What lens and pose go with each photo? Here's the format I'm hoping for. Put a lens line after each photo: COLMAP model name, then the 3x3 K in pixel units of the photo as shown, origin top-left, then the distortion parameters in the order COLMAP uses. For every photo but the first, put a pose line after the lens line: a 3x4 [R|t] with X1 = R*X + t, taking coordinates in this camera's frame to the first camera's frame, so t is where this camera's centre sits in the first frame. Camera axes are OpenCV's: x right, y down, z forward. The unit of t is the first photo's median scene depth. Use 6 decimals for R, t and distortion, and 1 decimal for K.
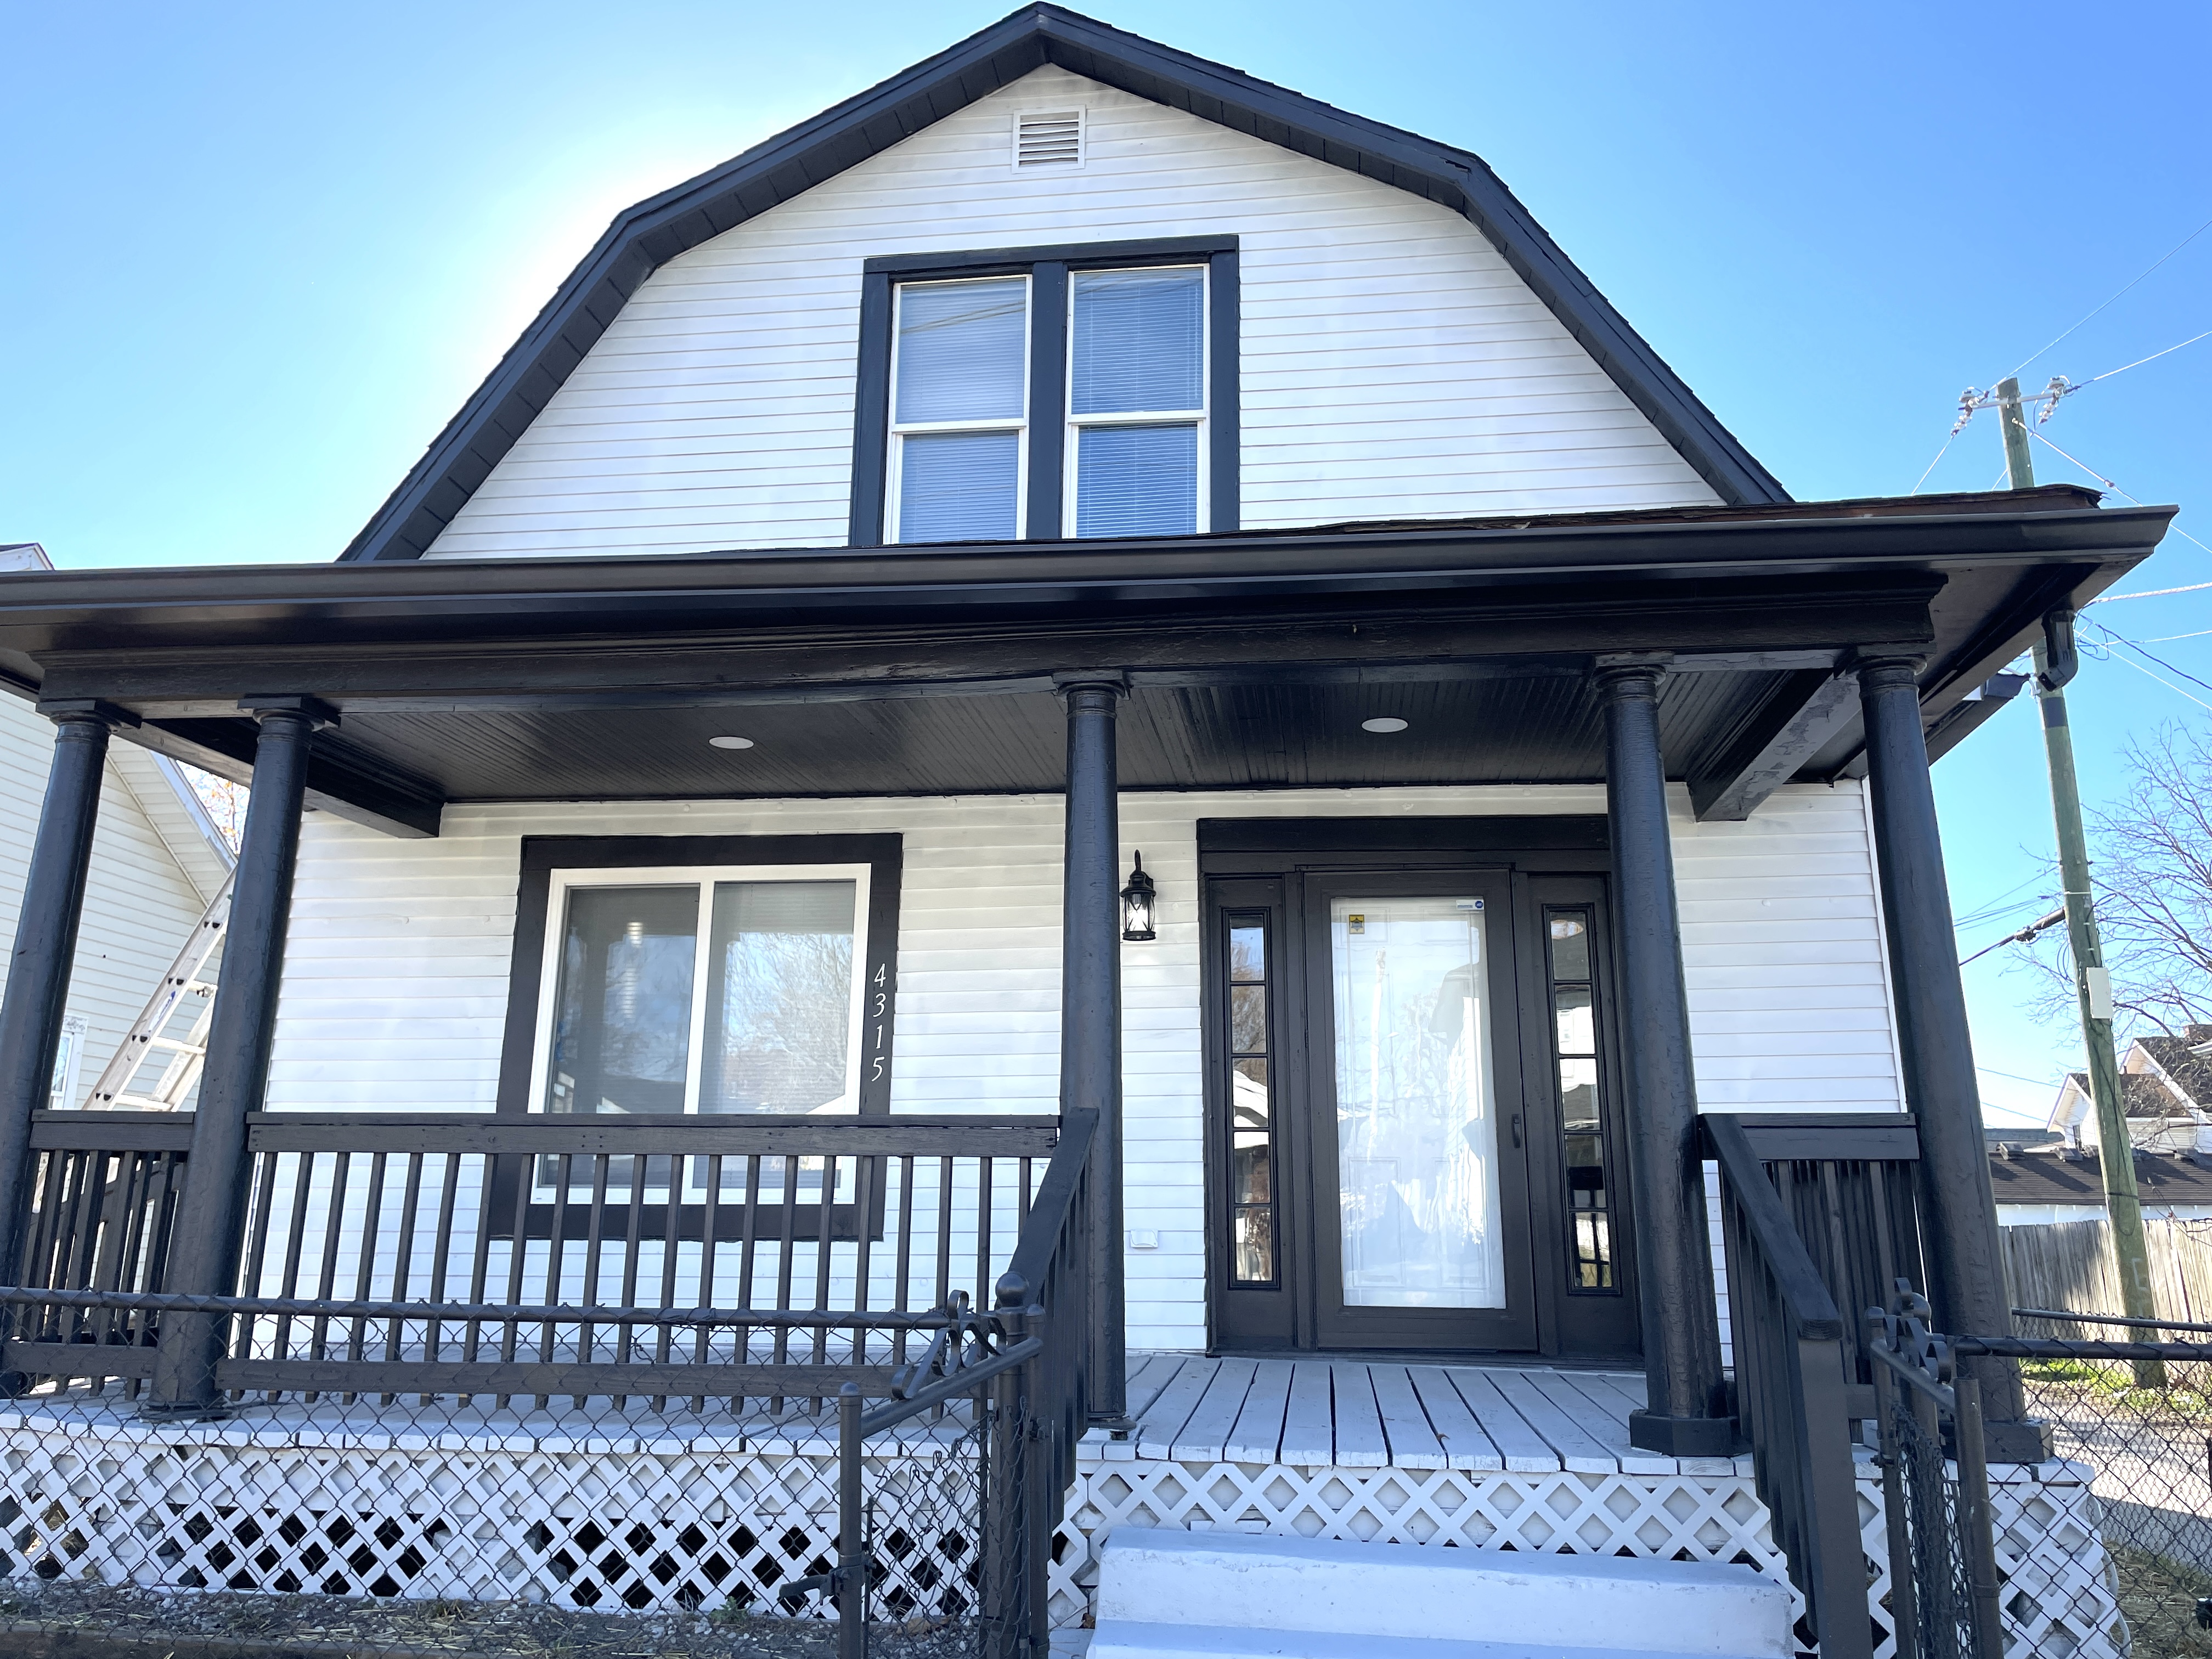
lens RADIAL K [[1674.6, 0, 1113.4], [0, 1674.6, 810.9], [0, 0, 1]] dist [0.021844, -0.064704]
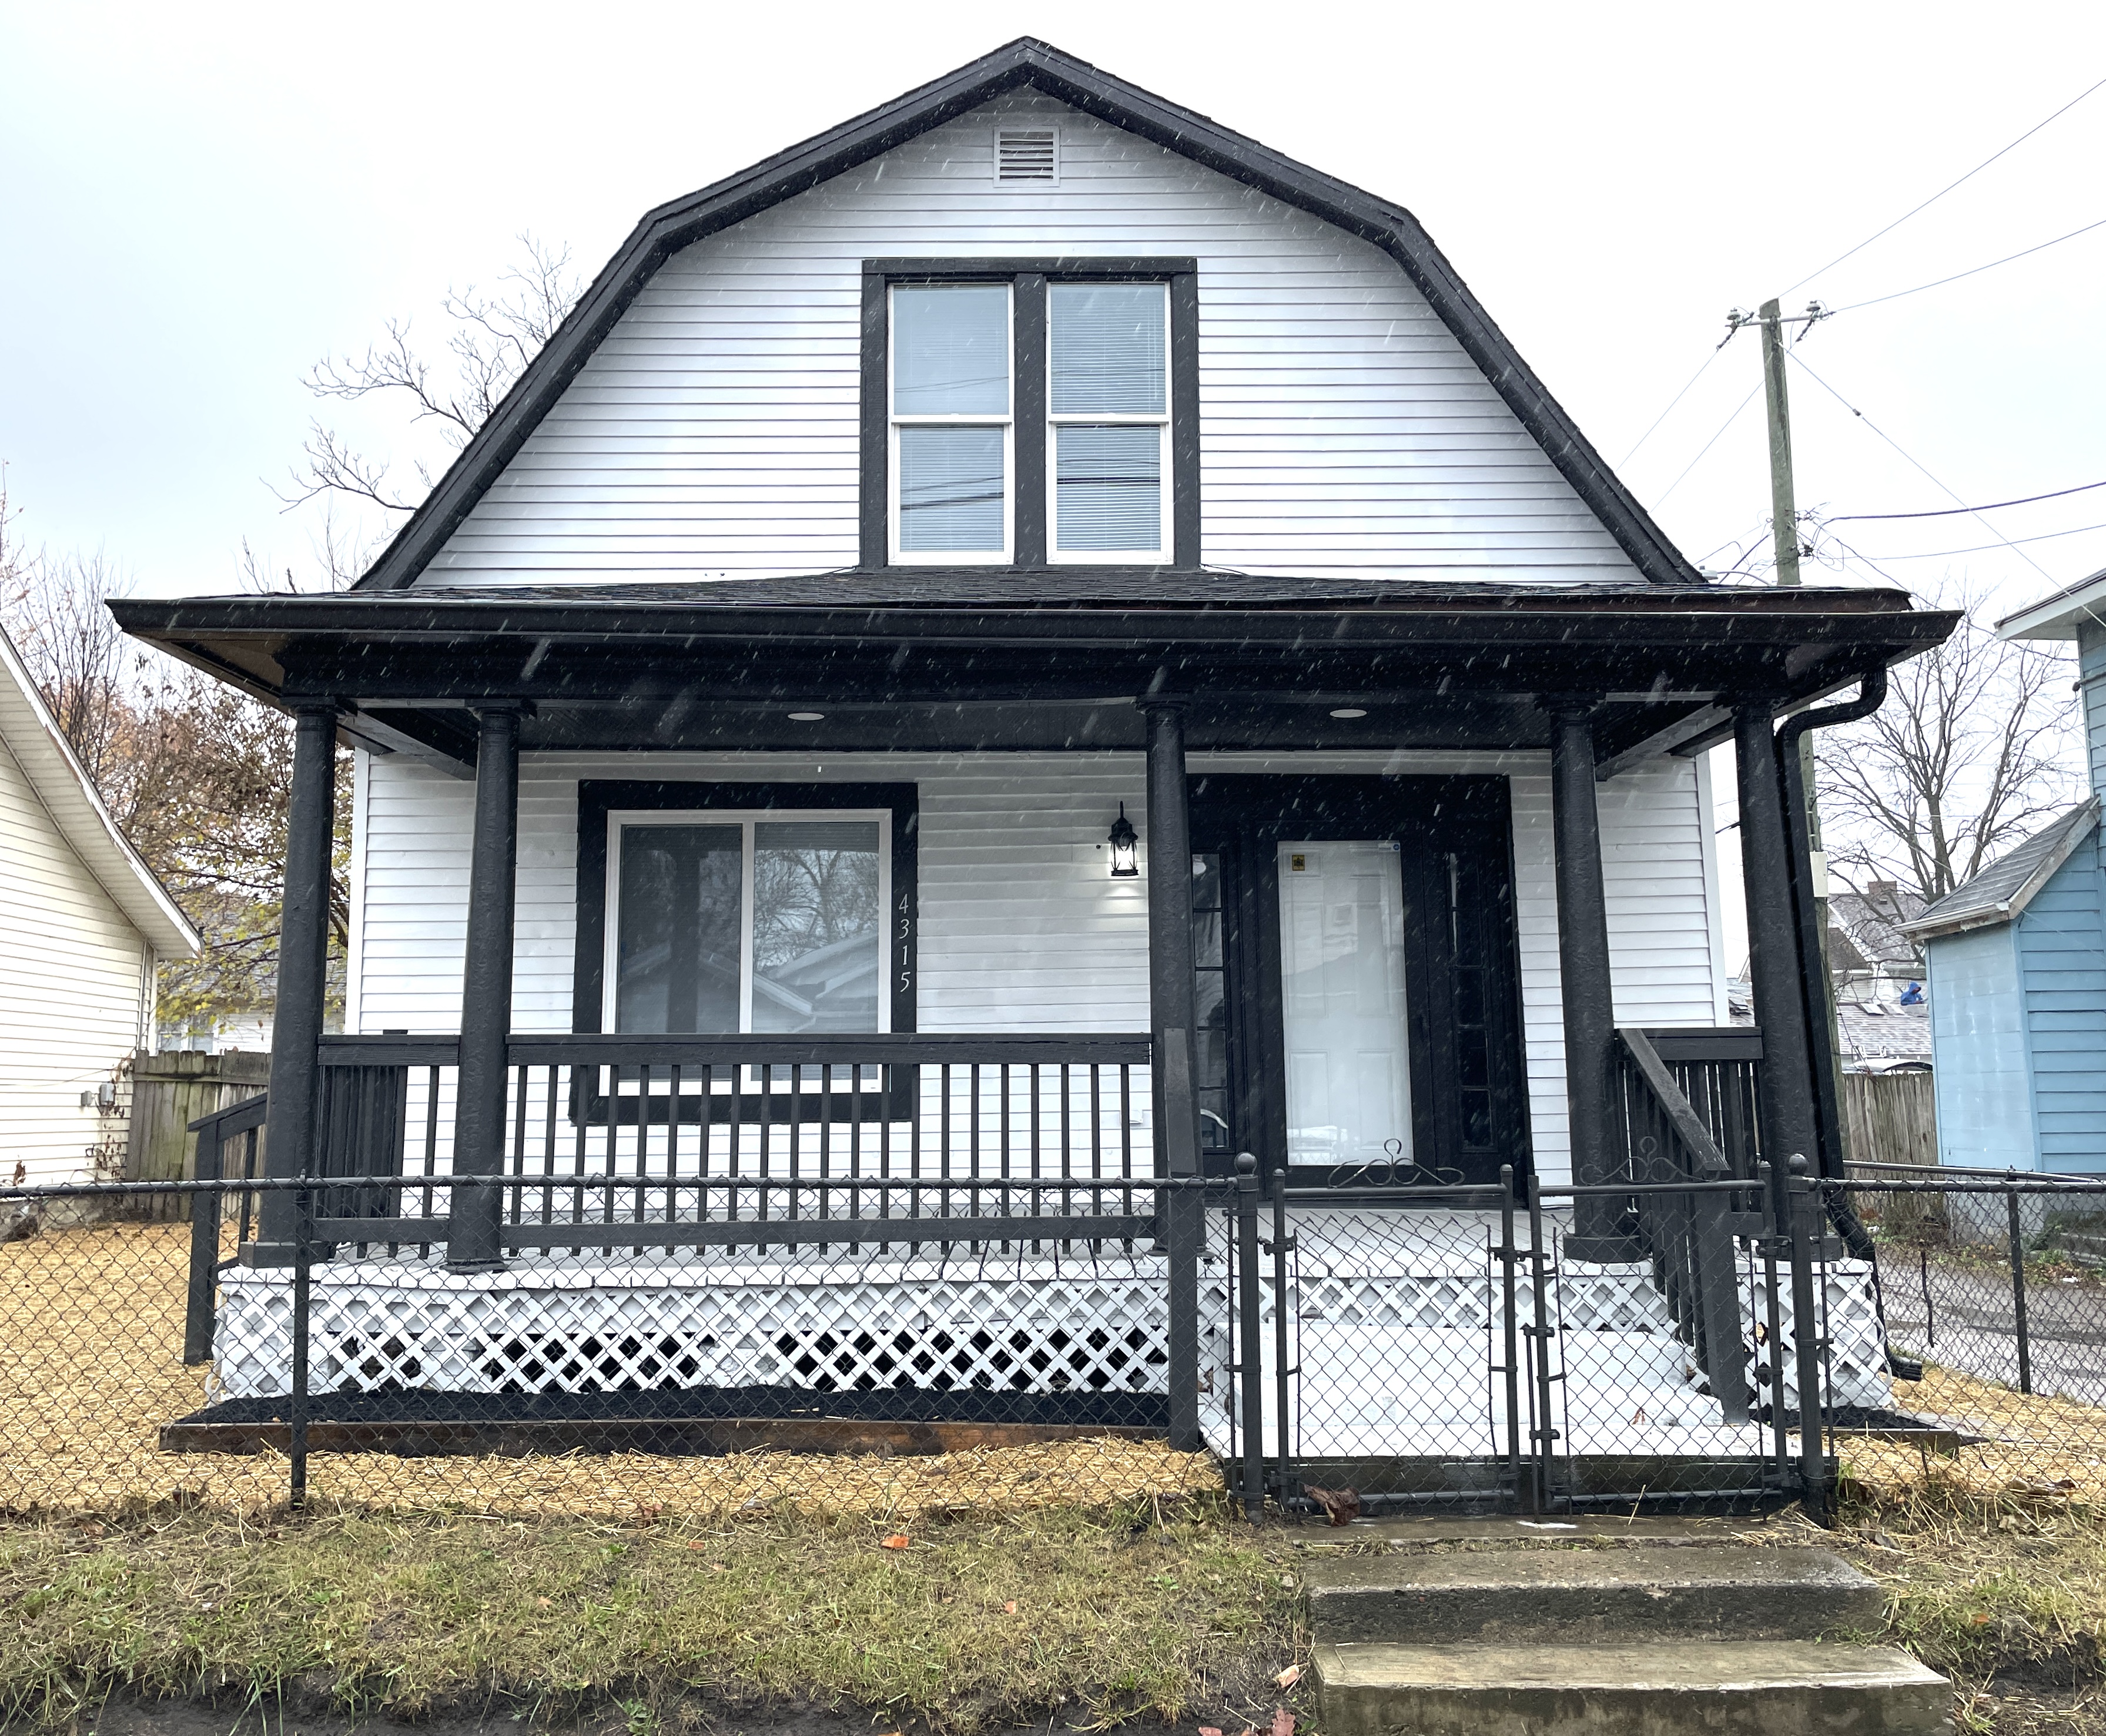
lens RADIAL K [[1737.5, 0, 1050.7], [0, 1737.5, 859.6], [0, 0, 1]] dist [-0.016813, -0.014050]
pose [[0.992346, 0.002535, 0.123462, -0.186519], [-0.016455, 0.993588, 0.111861, -0.072104], [-0.122387, -0.113036, 0.986025, -0.223824]]
